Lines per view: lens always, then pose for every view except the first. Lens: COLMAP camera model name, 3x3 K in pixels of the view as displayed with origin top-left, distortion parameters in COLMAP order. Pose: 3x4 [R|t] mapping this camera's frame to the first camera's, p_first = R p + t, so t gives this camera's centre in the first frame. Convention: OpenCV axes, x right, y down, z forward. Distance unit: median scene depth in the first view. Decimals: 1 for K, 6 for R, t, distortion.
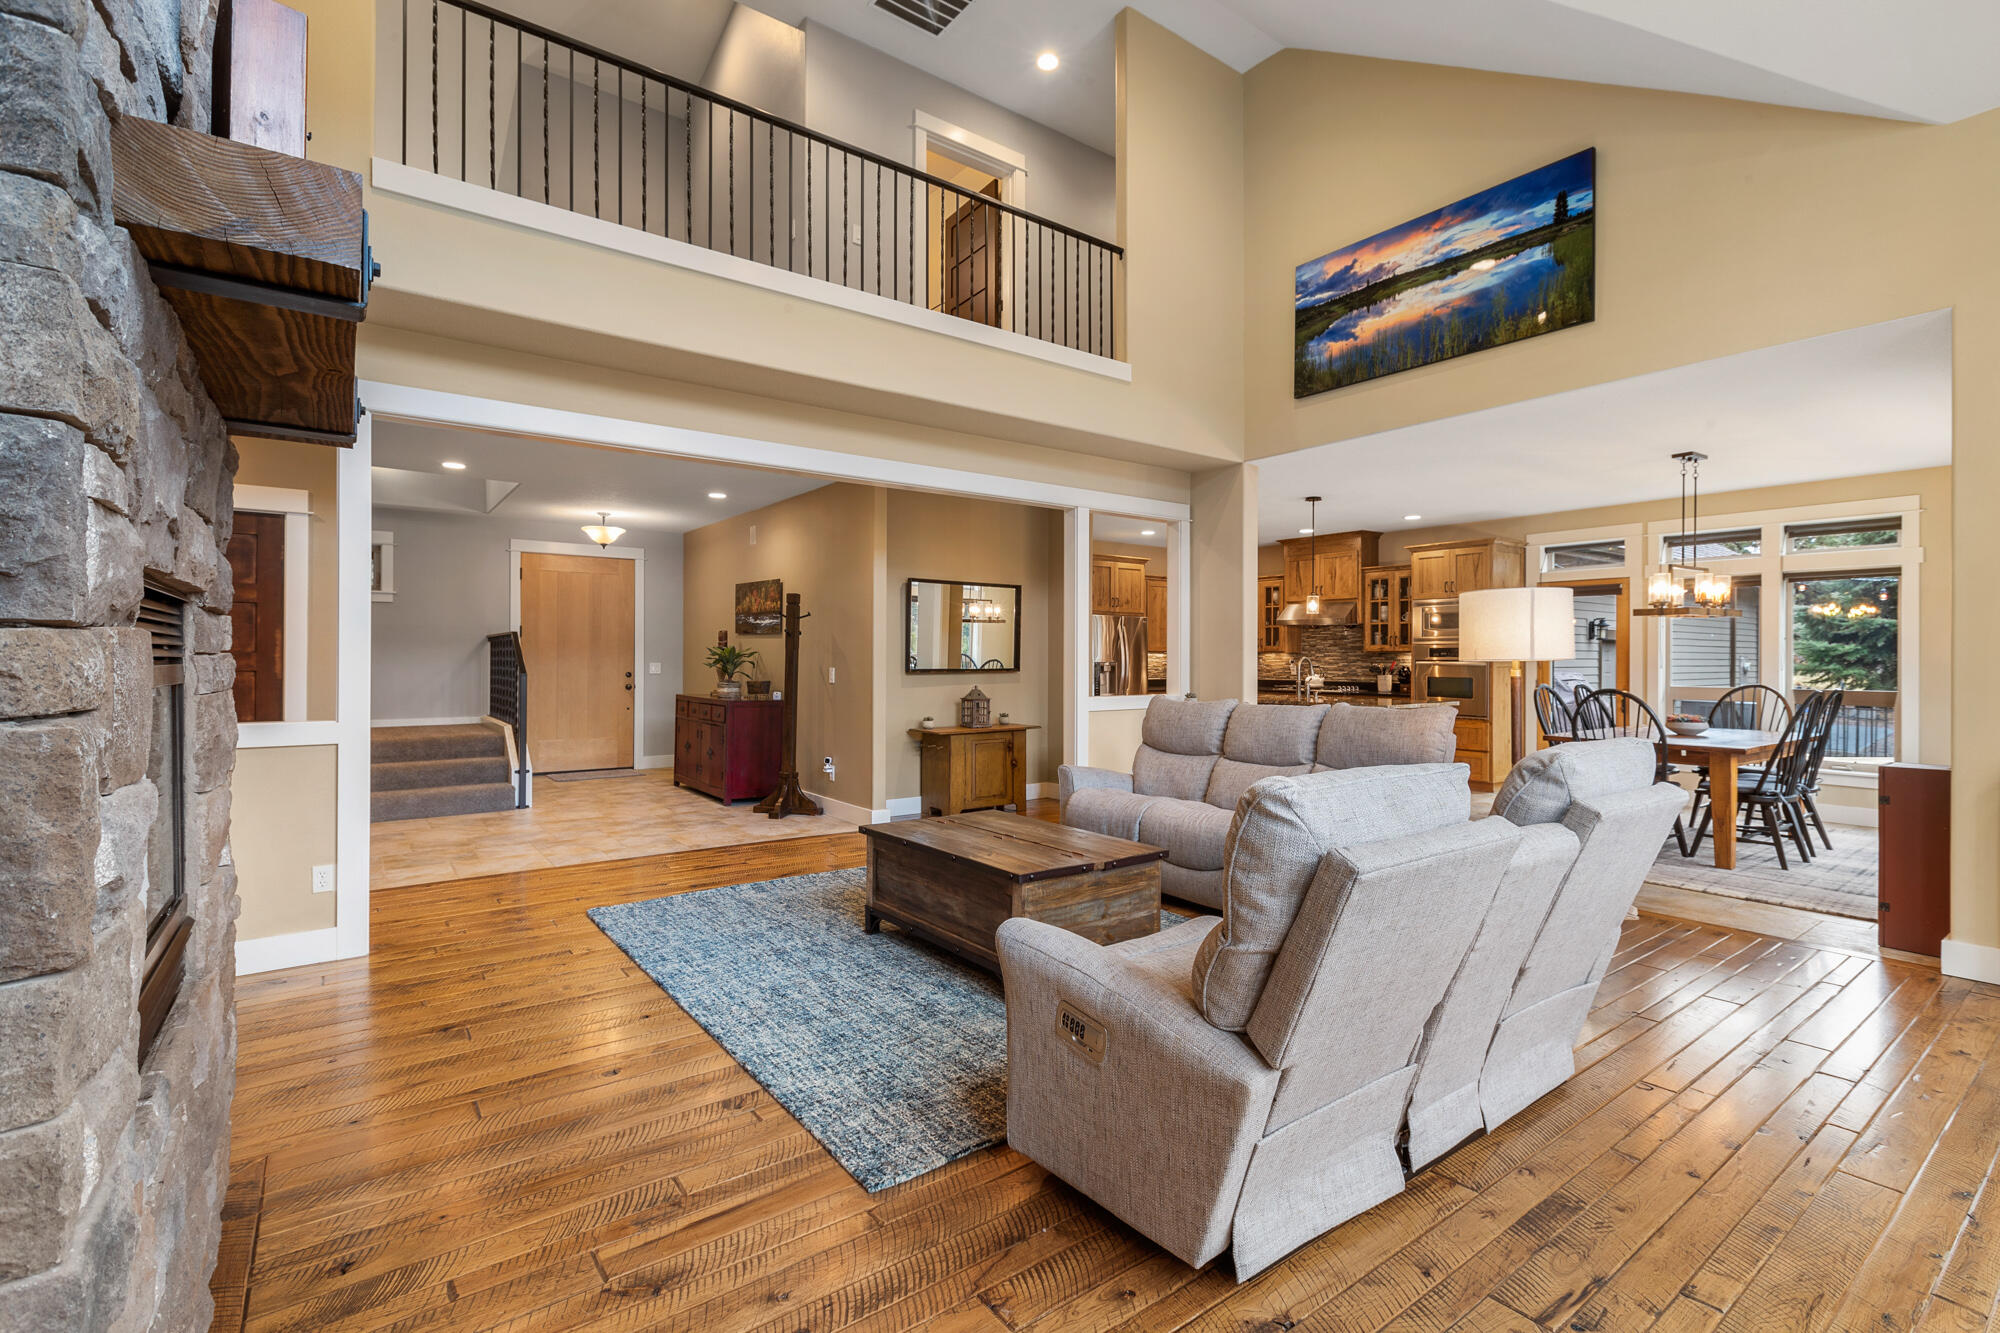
lens RADIAL K [[900.4, 0, 1004.6], [0, 900.4, 652.7], [0, 0, 1]] dist [0.004867, -0.001167]
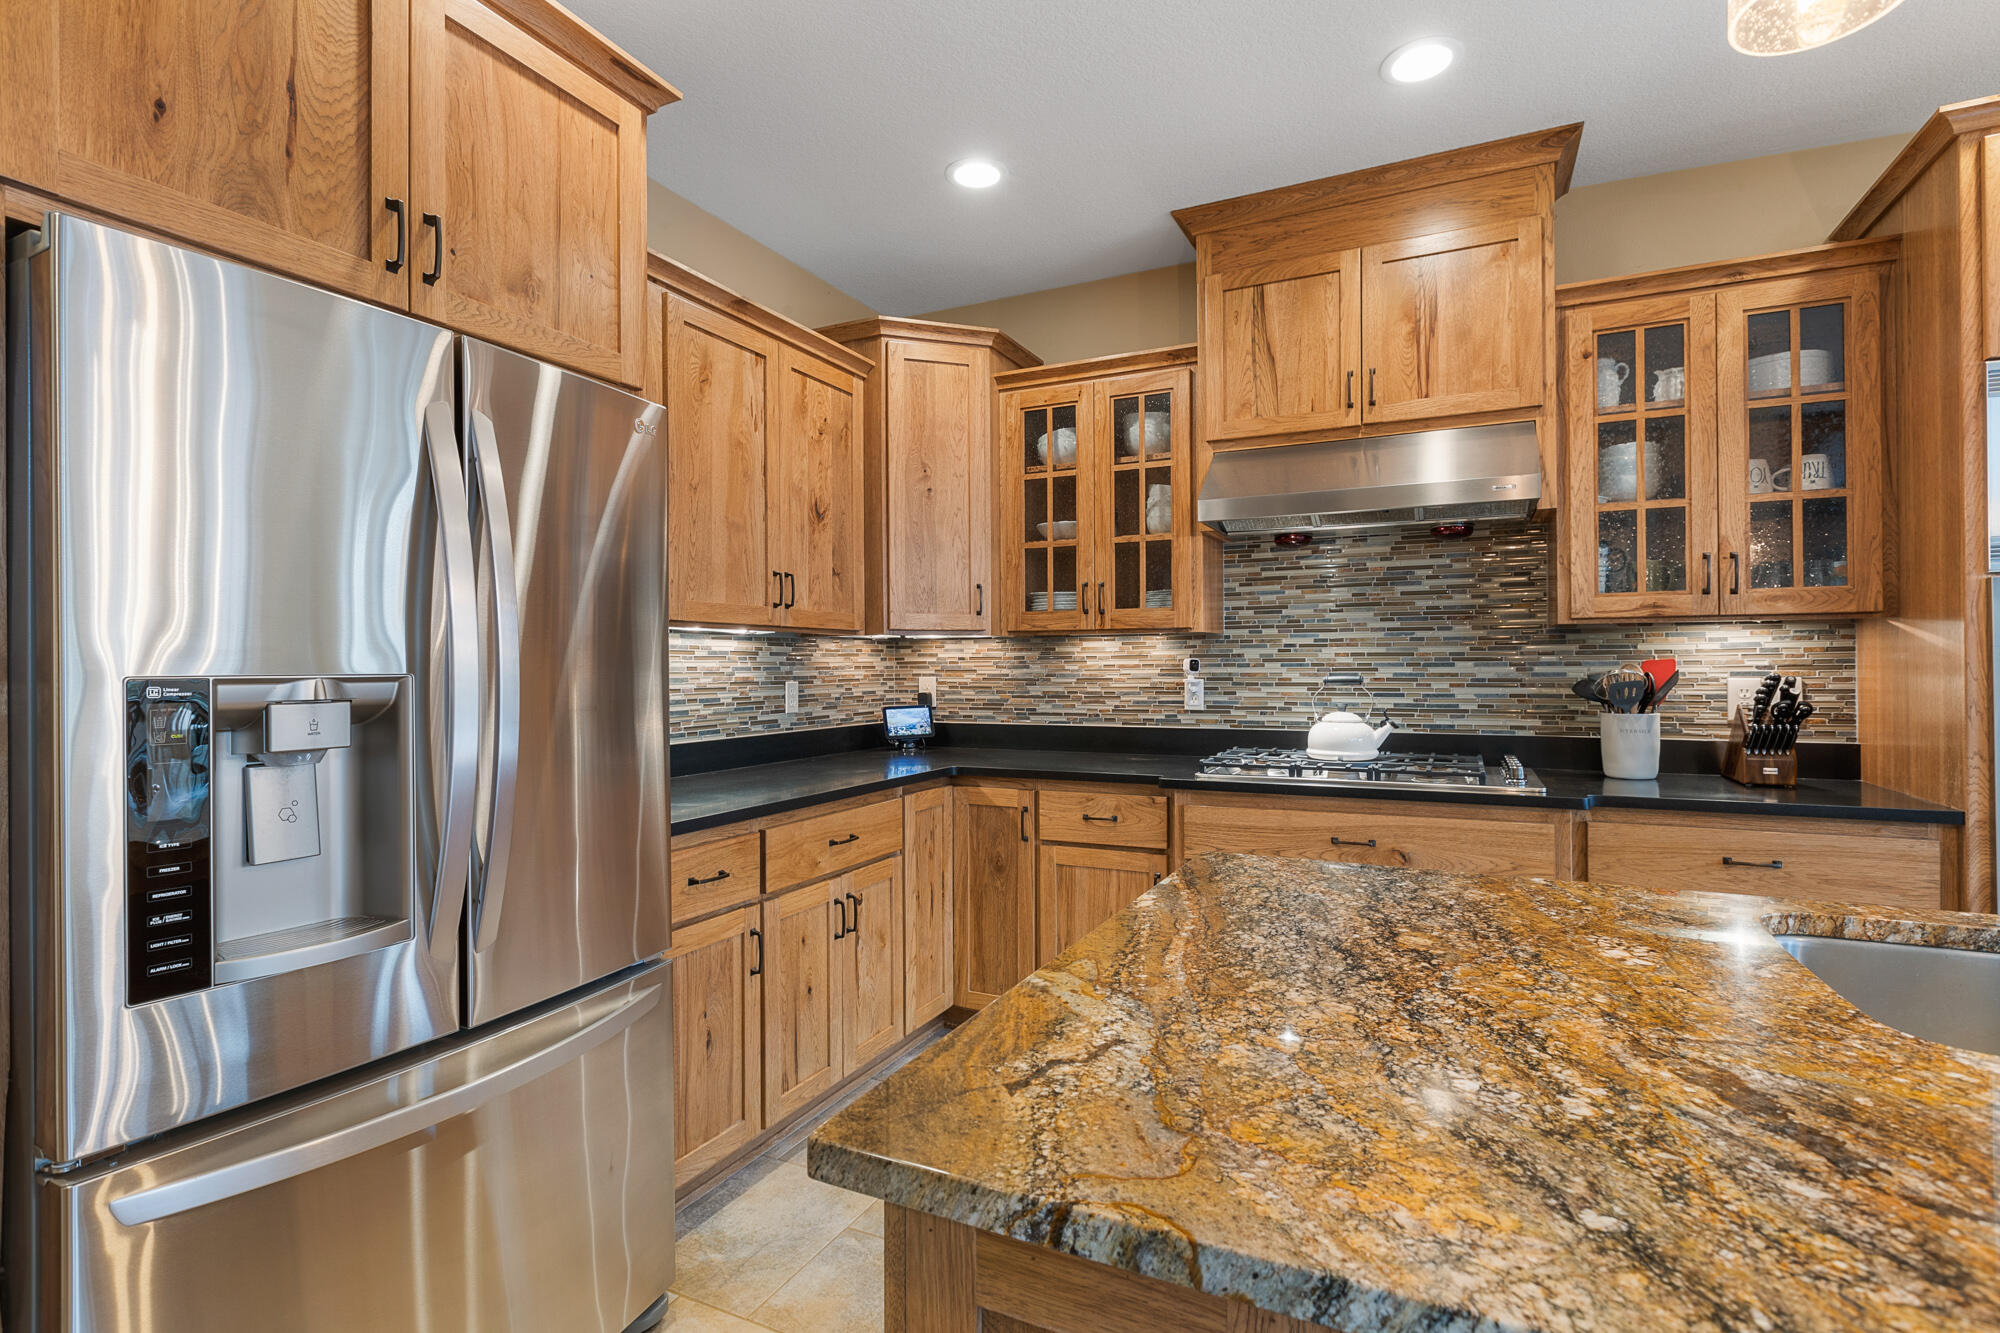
lens RADIAL K [[952.4, 0, 1001.8], [0, 952.4, 658.9], [0, 0, 1]] dist [-0.000023, -0.000440]
pose [[0.881623, -0.005677, 0.471919, 0.135714], [0.007658, 0.999968, -0.002277, 0.008811], [-0.471891, 0.005622, 0.881639, 0.845763]]
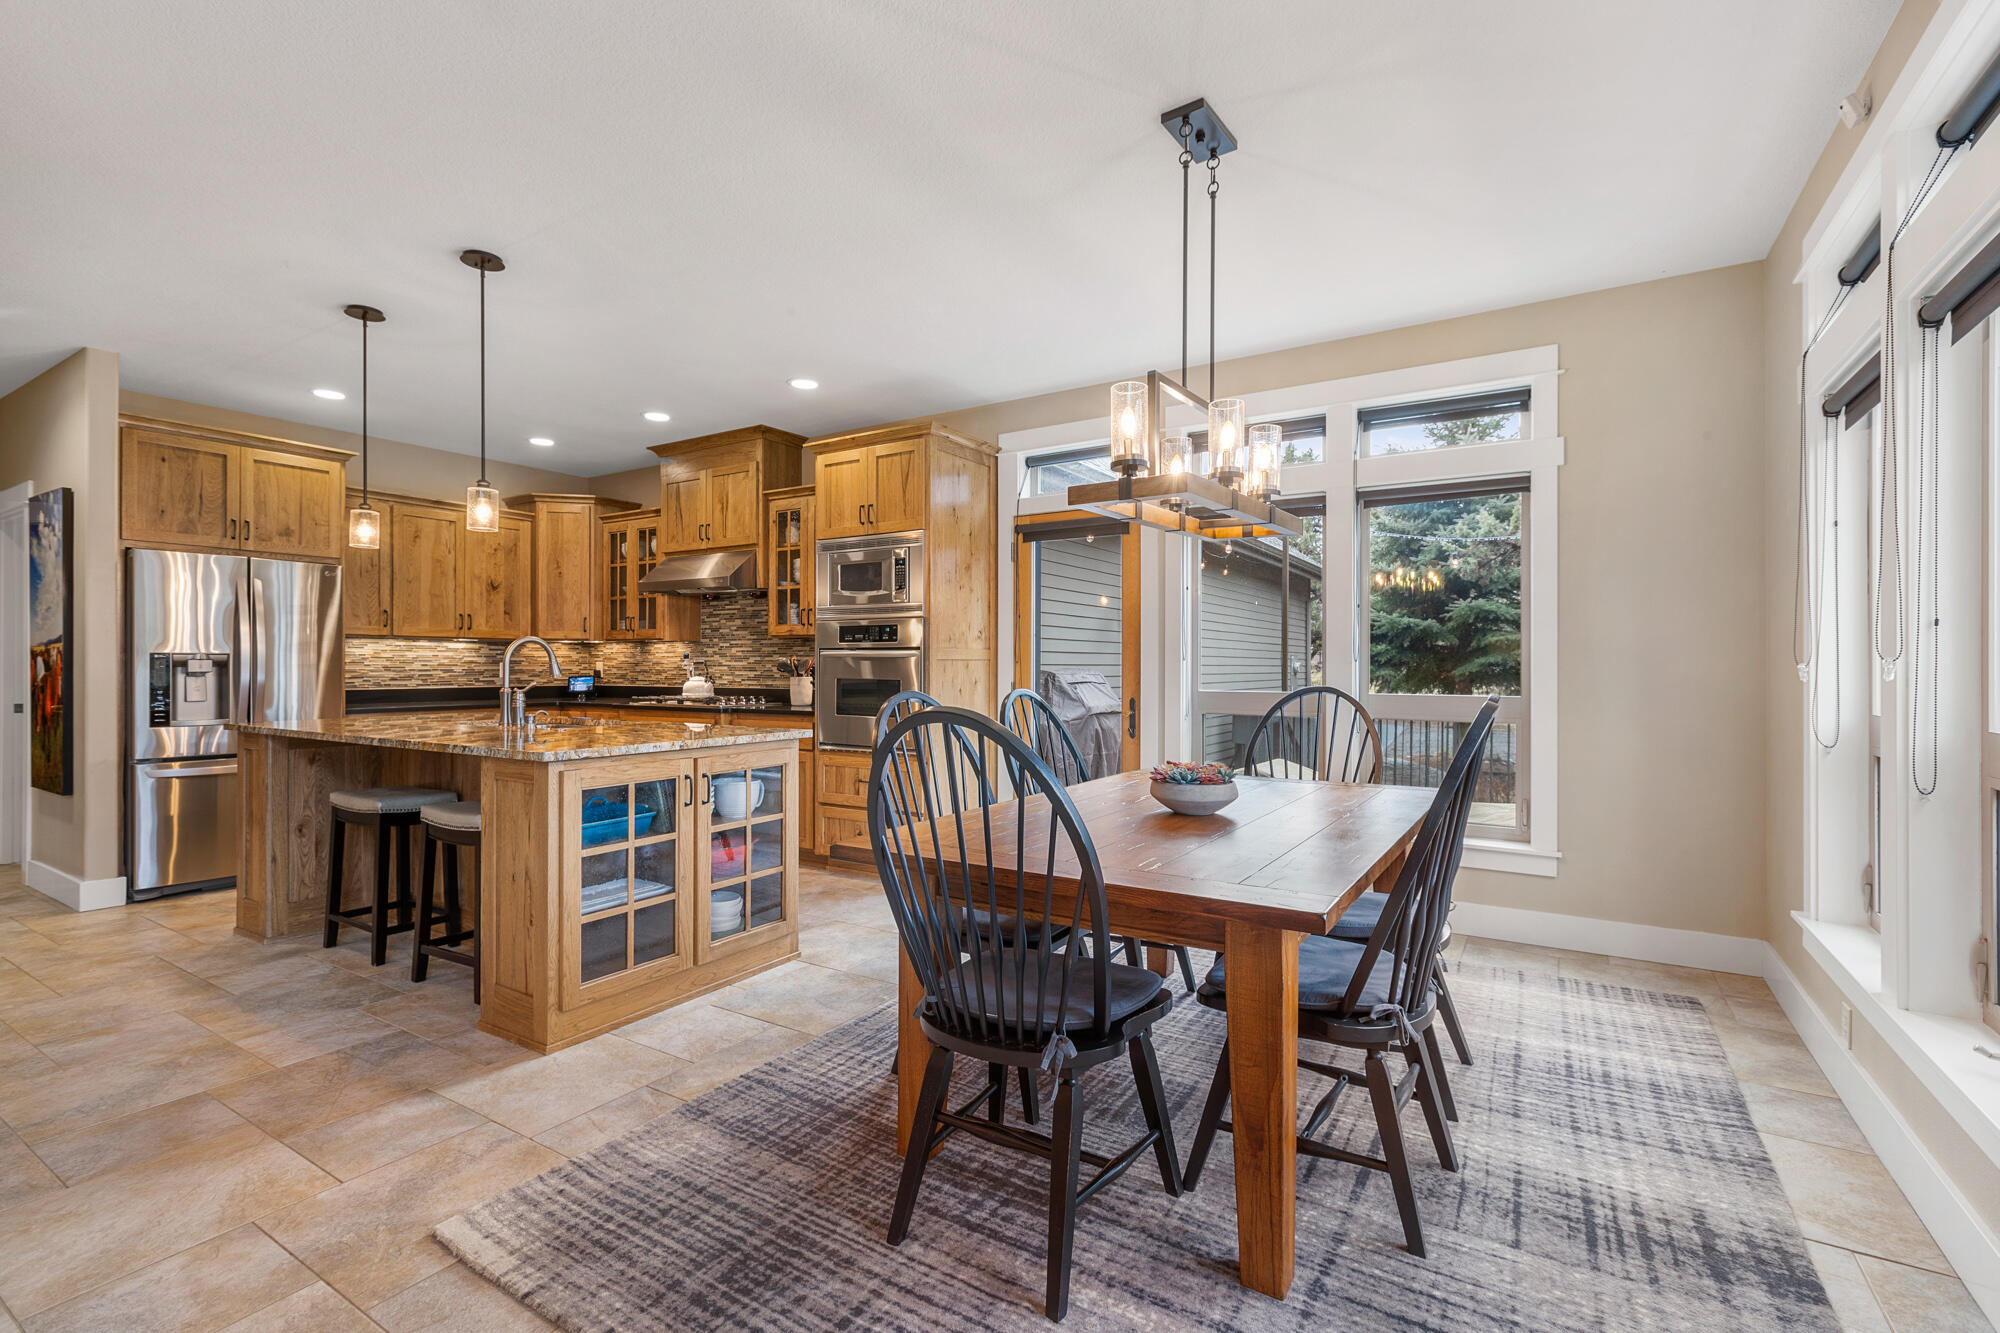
lens RADIAL K [[900.4, 0, 1008.9], [0, 900.4, 660.5], [0, 0, 1]] dist [0.004867, -0.001167]
pose [[0.927955, -0.000166, 0.372692, 0.329476], [0.000814, 0.999998, -0.001581, 0.015137], [-0.372691, 0.001771, 0.927954, 0.409124]]
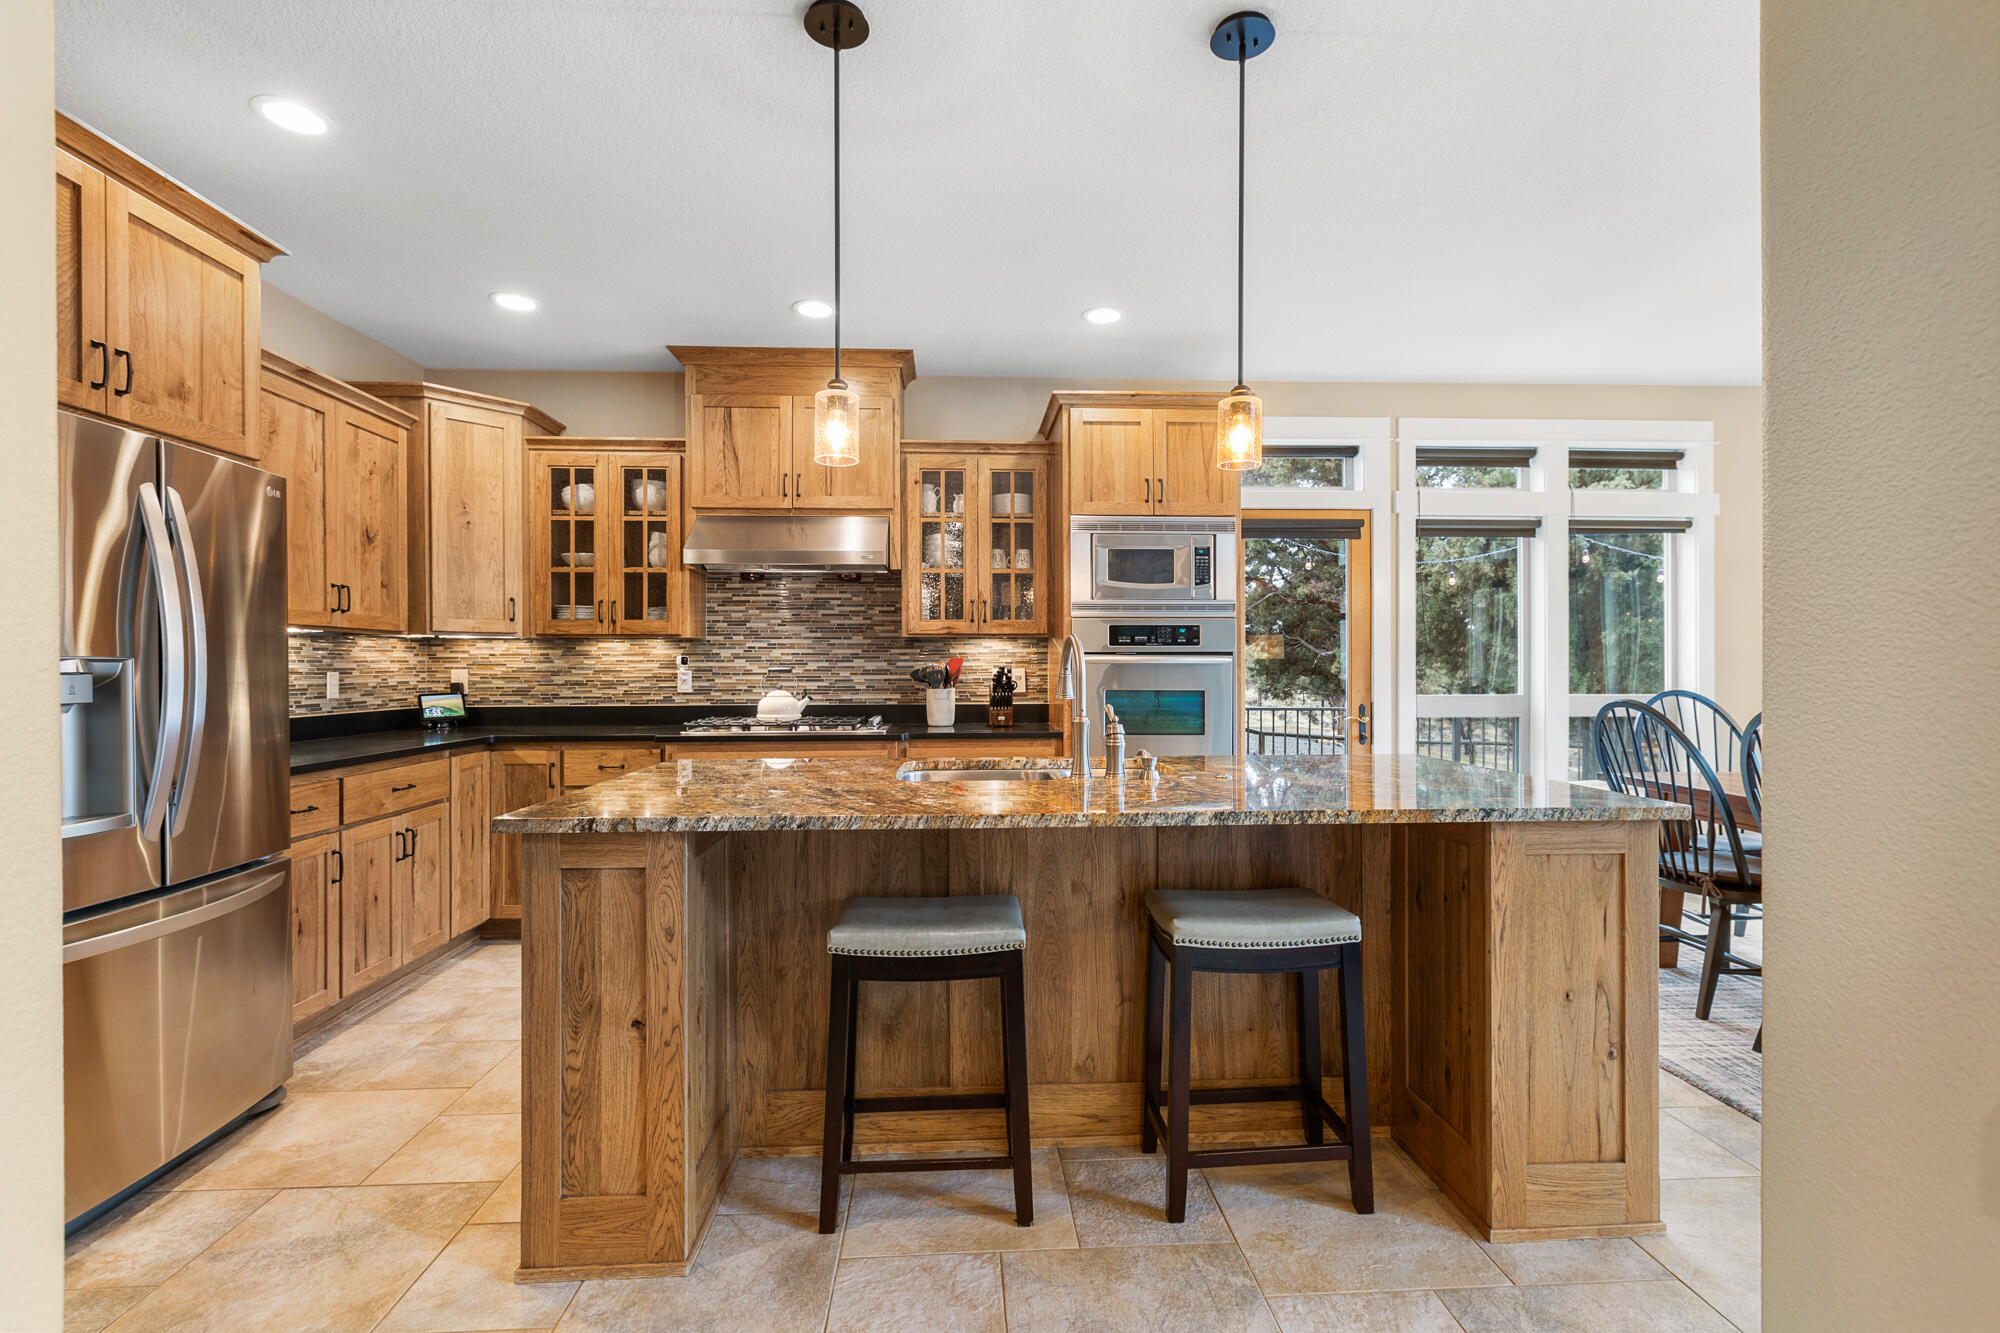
lens RADIAL K [[900.4, 0, 1000.7], [0, 900.4, 665.7], [0, 0, 1]] dist [0.004867, -0.001167]
pose [[0.543151, -0.005951, 0.839614, 0.061051], [0.002231, 0.999982, 0.005645, 0.011130], [-0.839632, -0.001193, 0.543155, 0.731525]]
